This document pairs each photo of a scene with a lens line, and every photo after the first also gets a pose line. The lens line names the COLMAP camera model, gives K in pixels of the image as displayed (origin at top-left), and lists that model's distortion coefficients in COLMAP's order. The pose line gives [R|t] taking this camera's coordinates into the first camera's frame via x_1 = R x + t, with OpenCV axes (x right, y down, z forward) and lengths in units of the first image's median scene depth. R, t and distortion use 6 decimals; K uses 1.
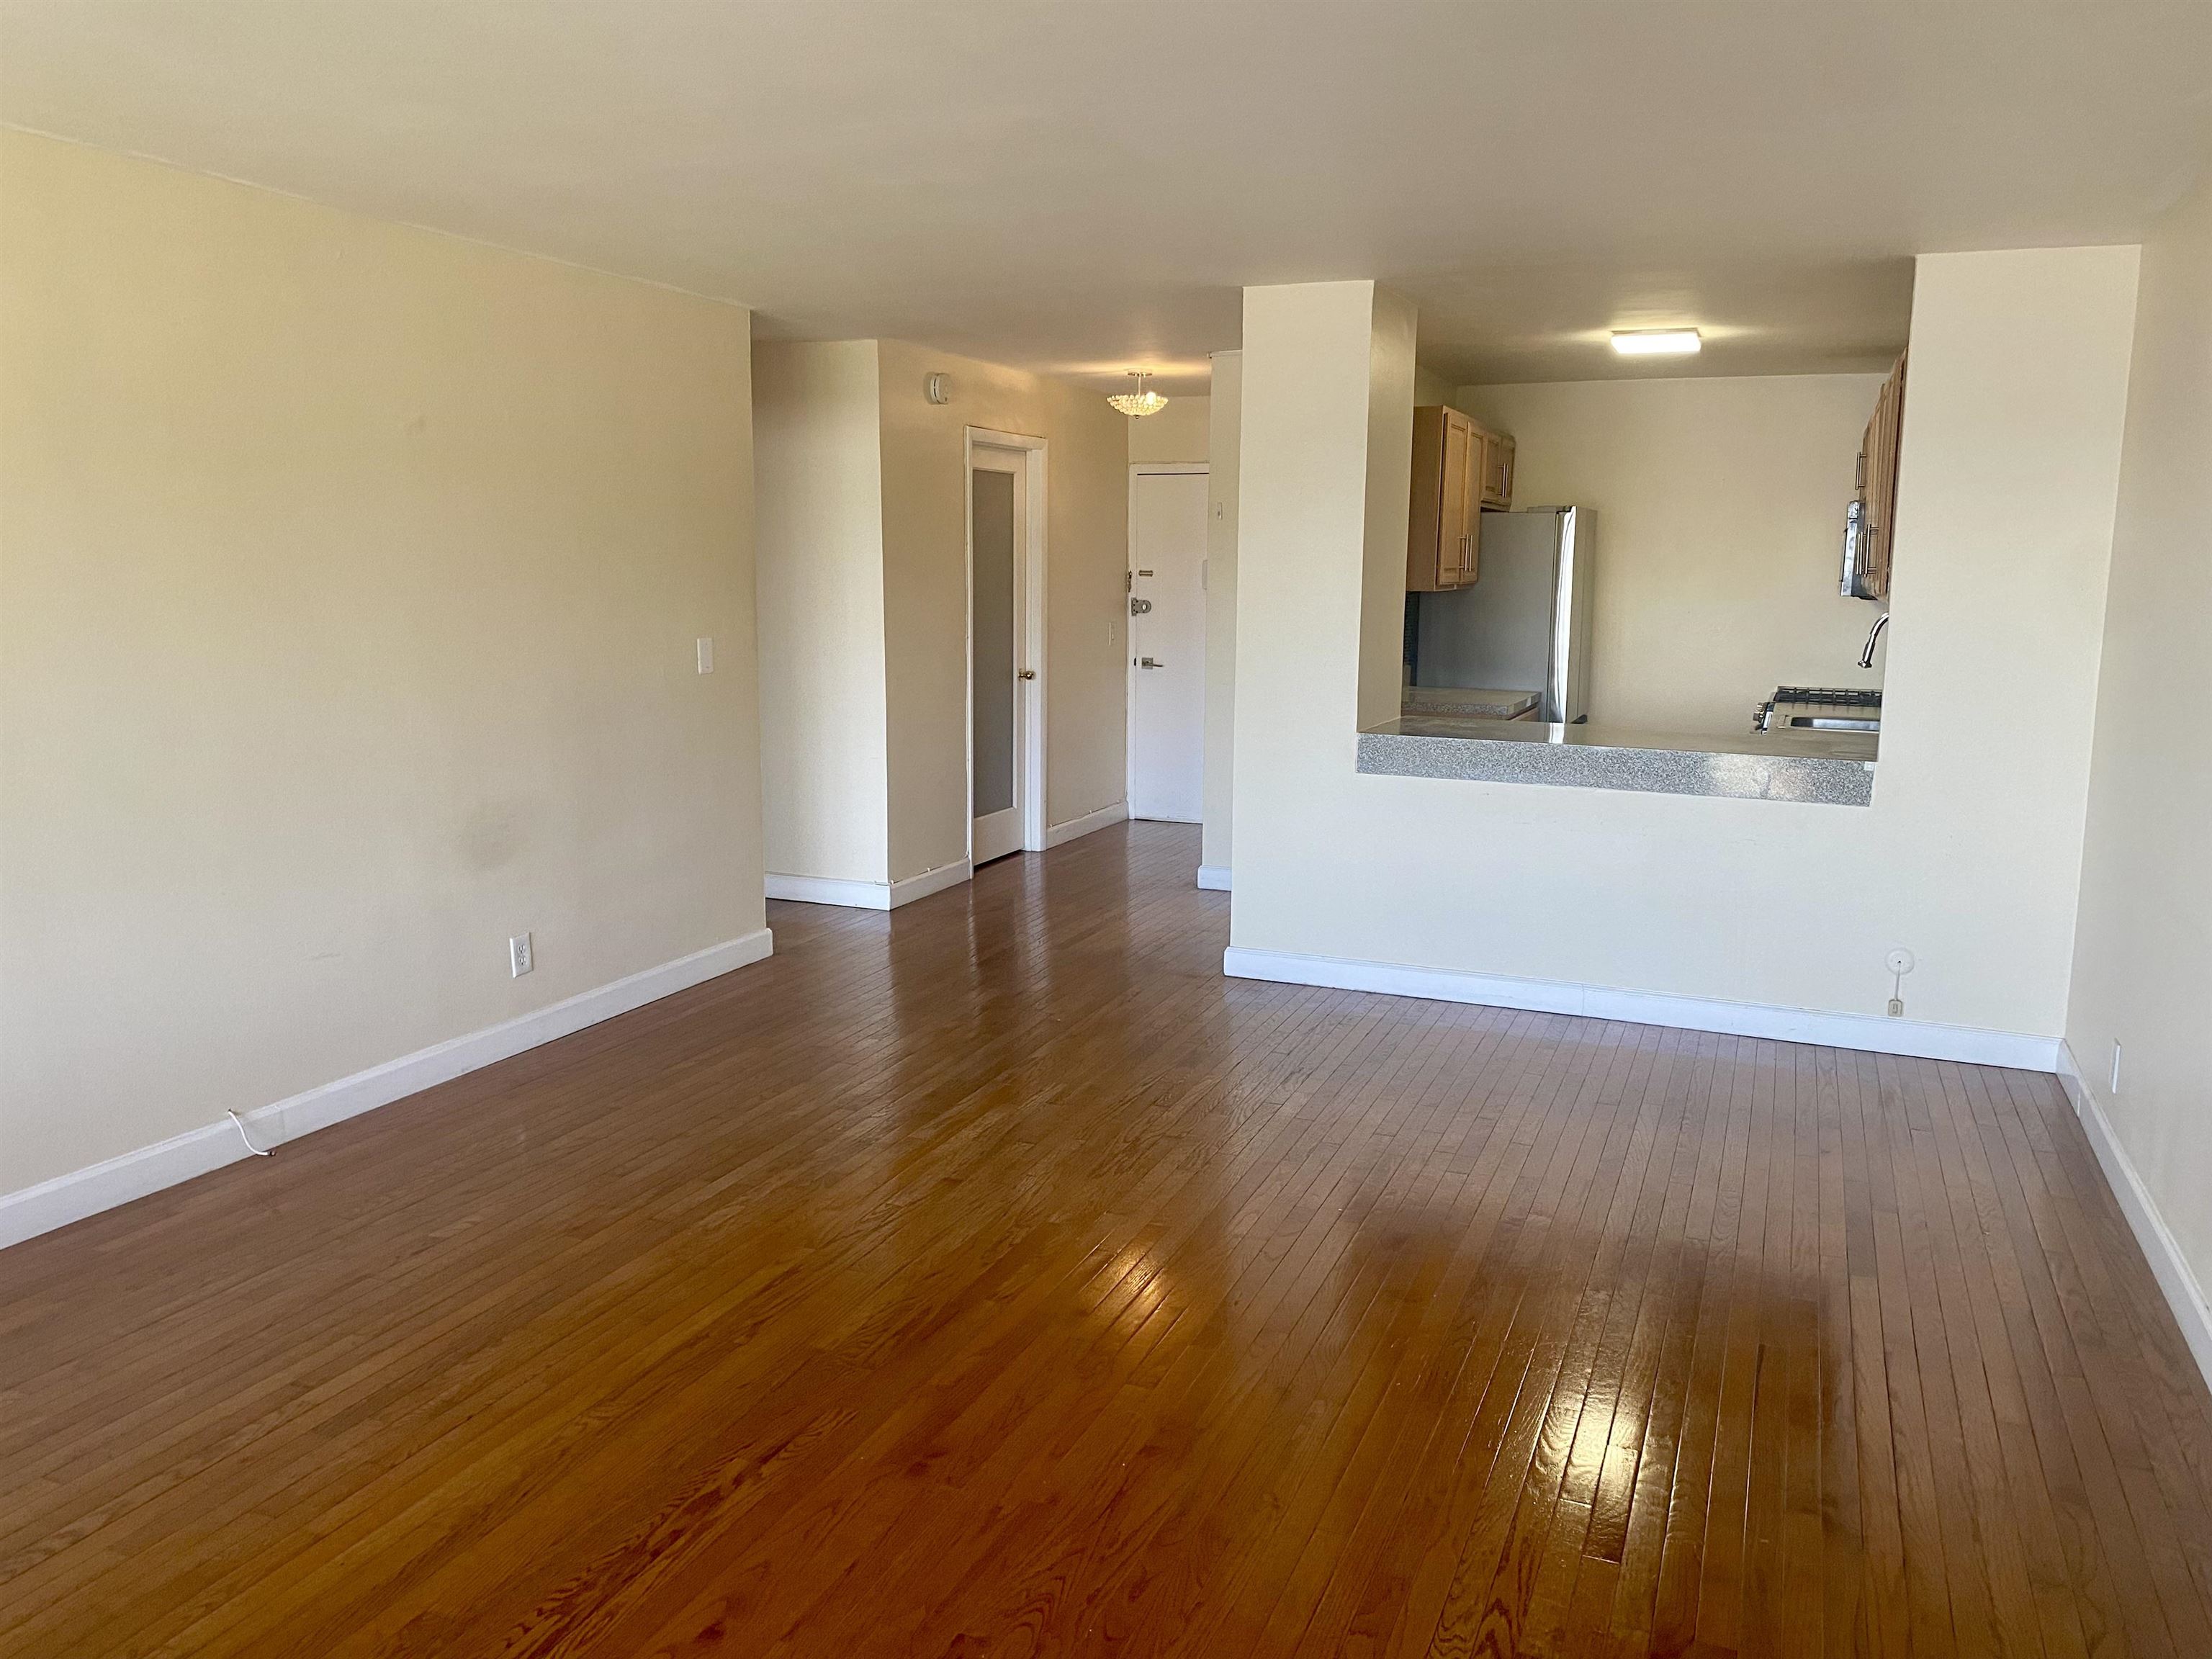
lens RADIAL K [[1684.4, 0, 1106.0], [0, 1684.4, 829.5], [0, 0, 1]] dist [0.088855, -0.137225]
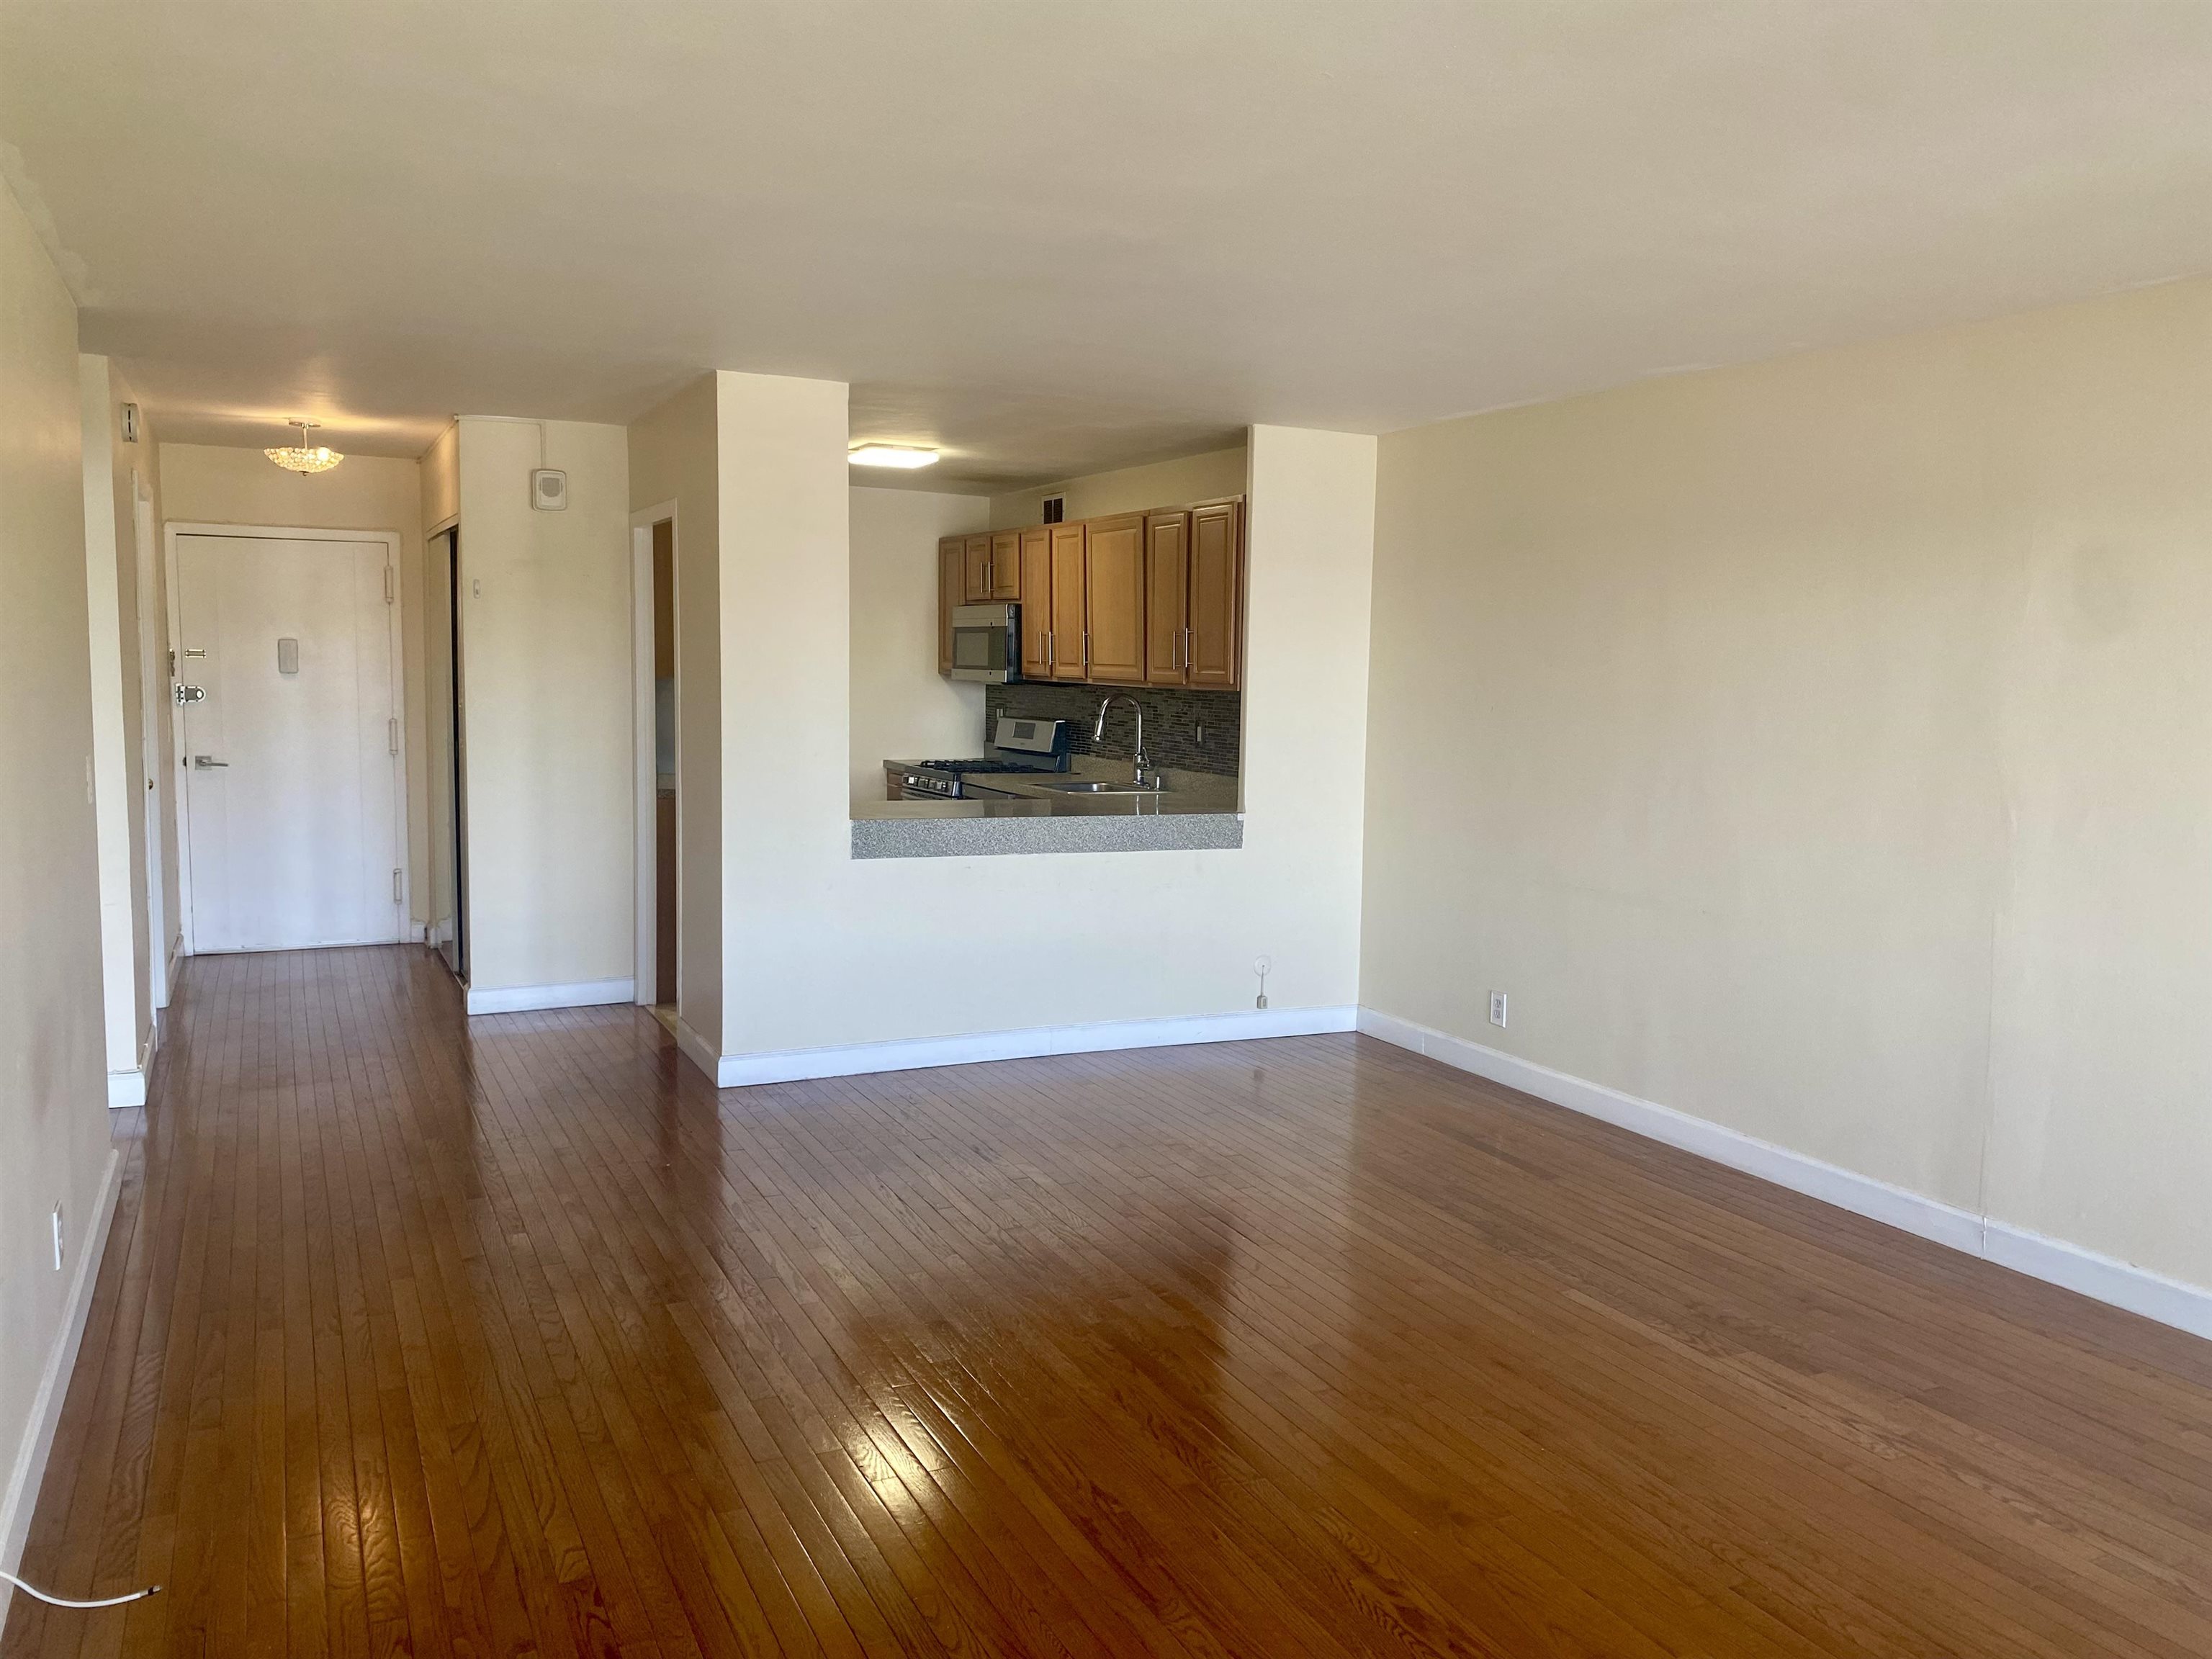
lens RADIAL K [[1682.3, 0, 1103.7], [0, 1682.3, 814.4], [0, 0, 1]] dist [0.085106, -0.133231]
pose [[0.662773, -0.068215, 0.745707, -0.507518], [0.105678, 0.994396, -0.002961, -0.041438], [-0.741326, 0.080767, 0.666267, 0.208288]]
